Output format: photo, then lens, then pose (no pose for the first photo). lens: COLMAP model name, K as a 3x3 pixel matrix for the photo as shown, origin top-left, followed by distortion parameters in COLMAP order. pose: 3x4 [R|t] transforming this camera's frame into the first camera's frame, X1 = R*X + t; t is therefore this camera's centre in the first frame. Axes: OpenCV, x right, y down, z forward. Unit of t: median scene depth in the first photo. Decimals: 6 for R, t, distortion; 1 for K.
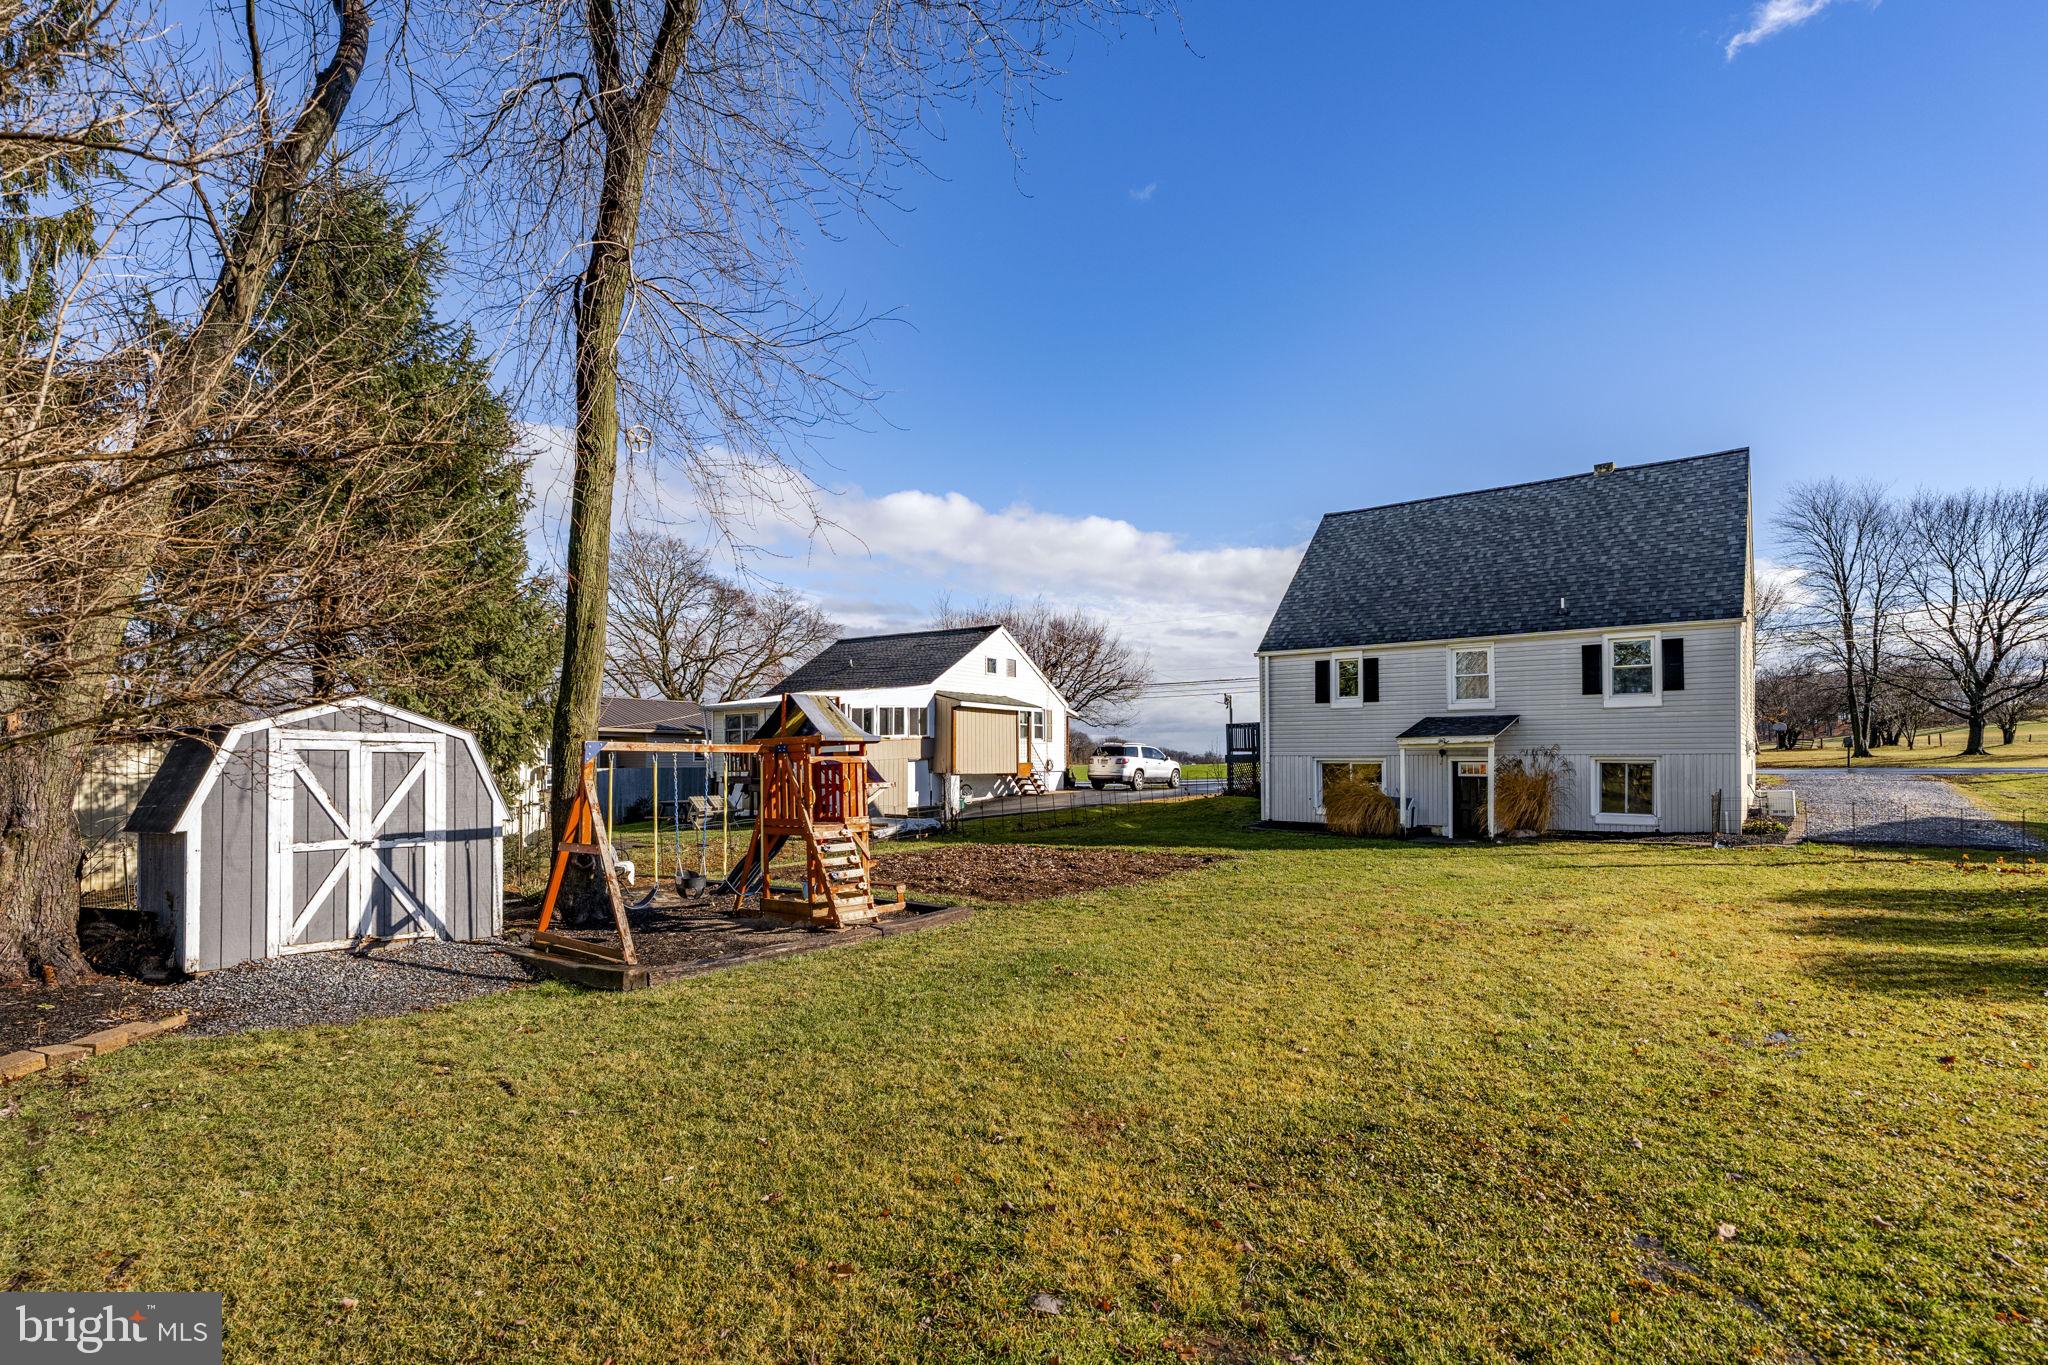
lens RADIAL K [[1013.9, 0, 1017.5], [0, 1013.9, 759.1], [0, 0, 1]] dist [-0.021838, -0.001869]
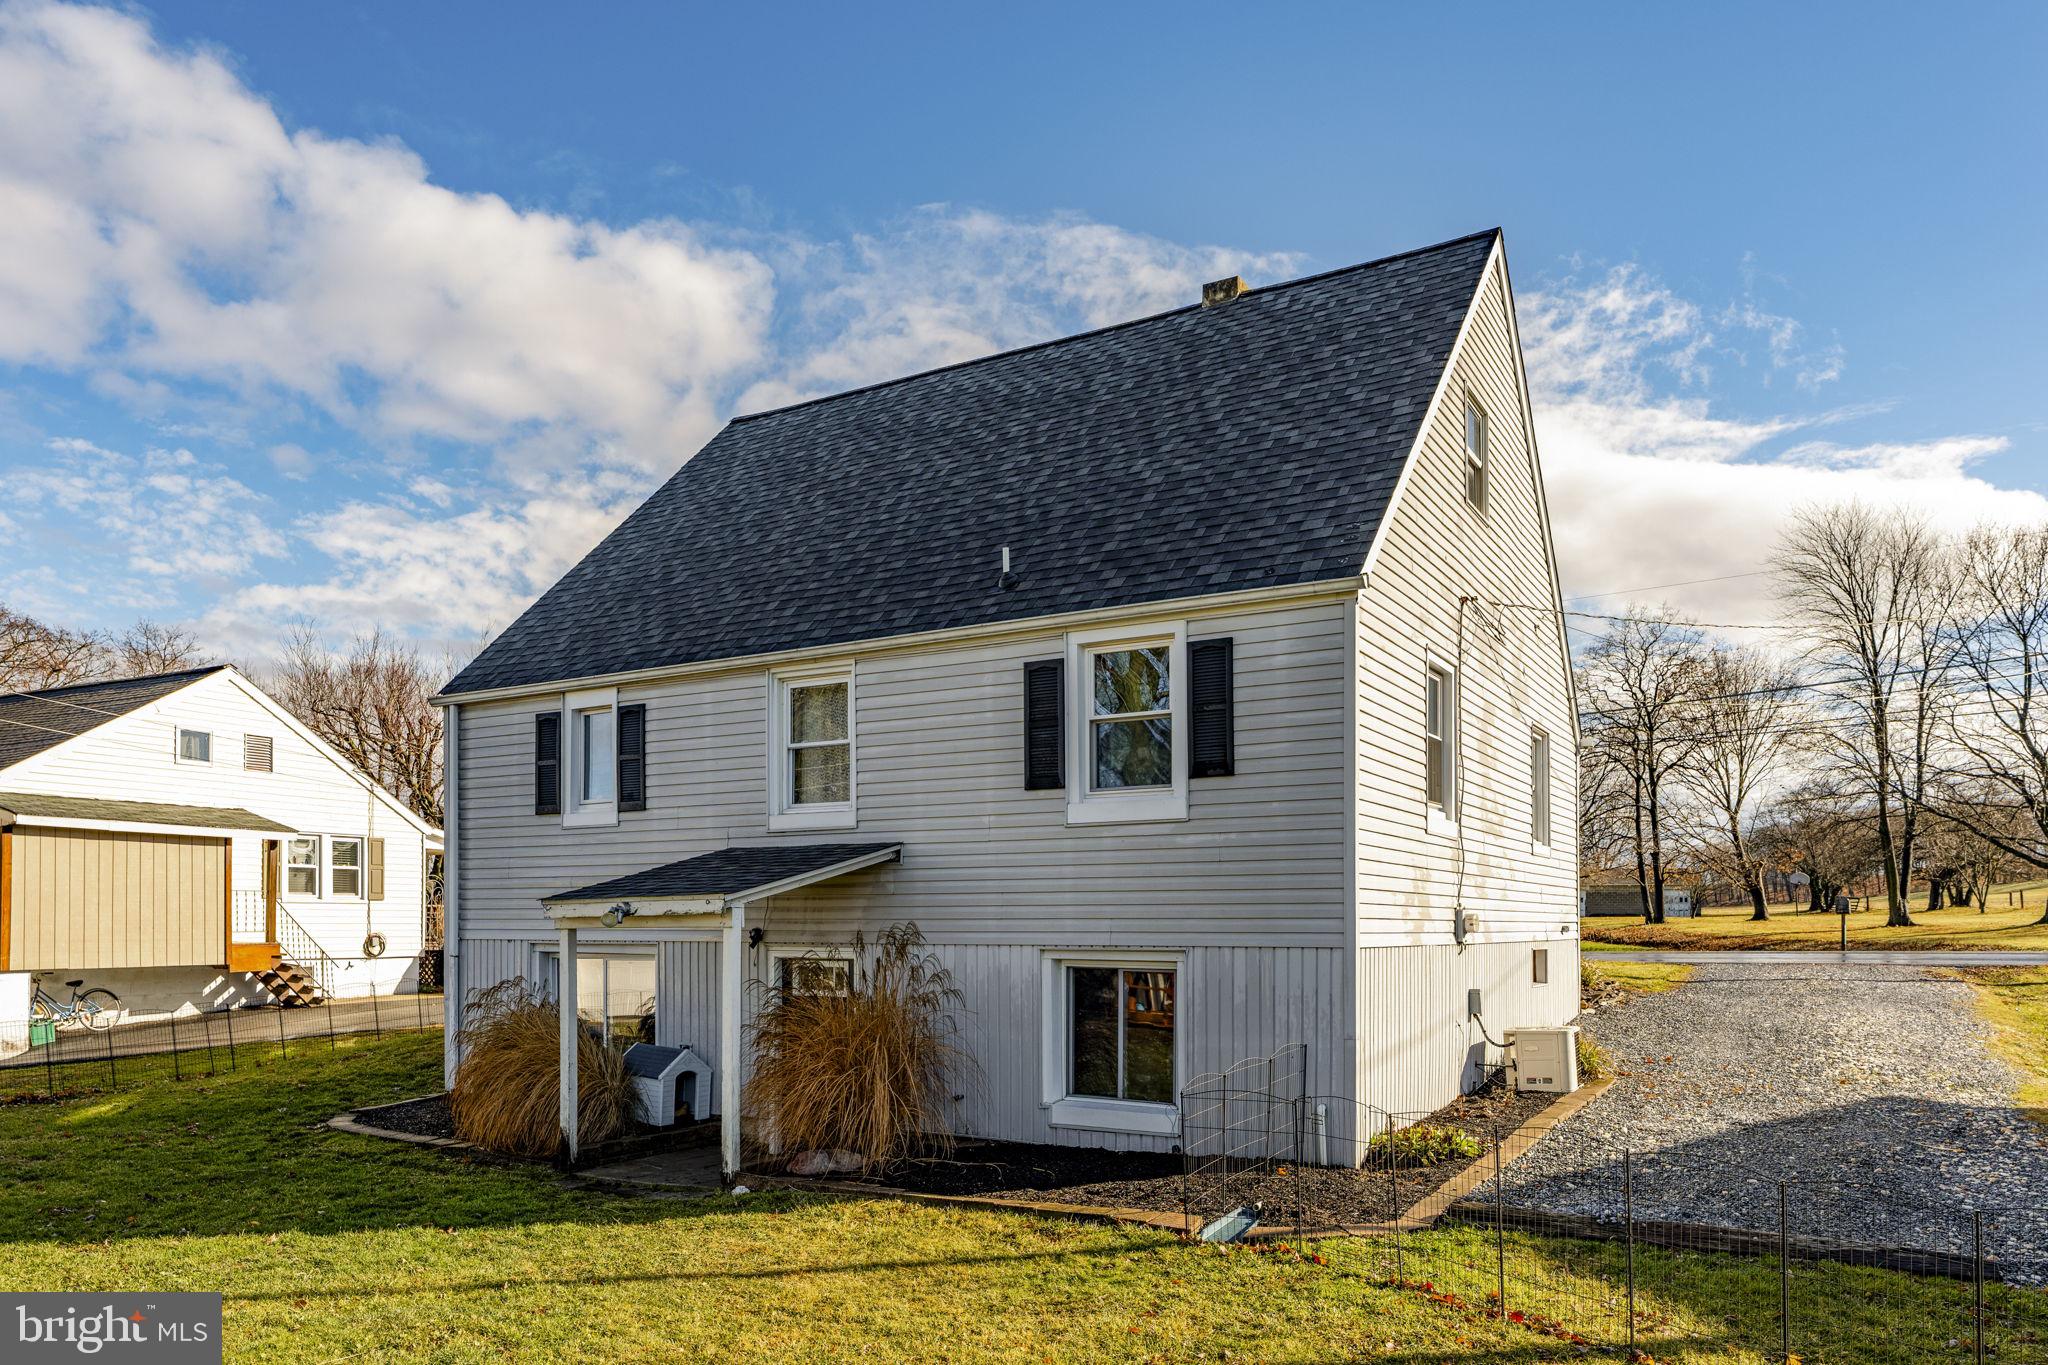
lens RADIAL K [[1456.2, 0, 979.5], [0, 1456.2, 912.6], [0, 0, 1]] dist [-0.045516, 0.015539]
pose [[0.993881, 0.003504, 0.110400, 0.418074], [-0.002921, 0.999981, -0.005443, -0.012059], [-0.110417, 0.005087, 0.993872, 0.388281]]
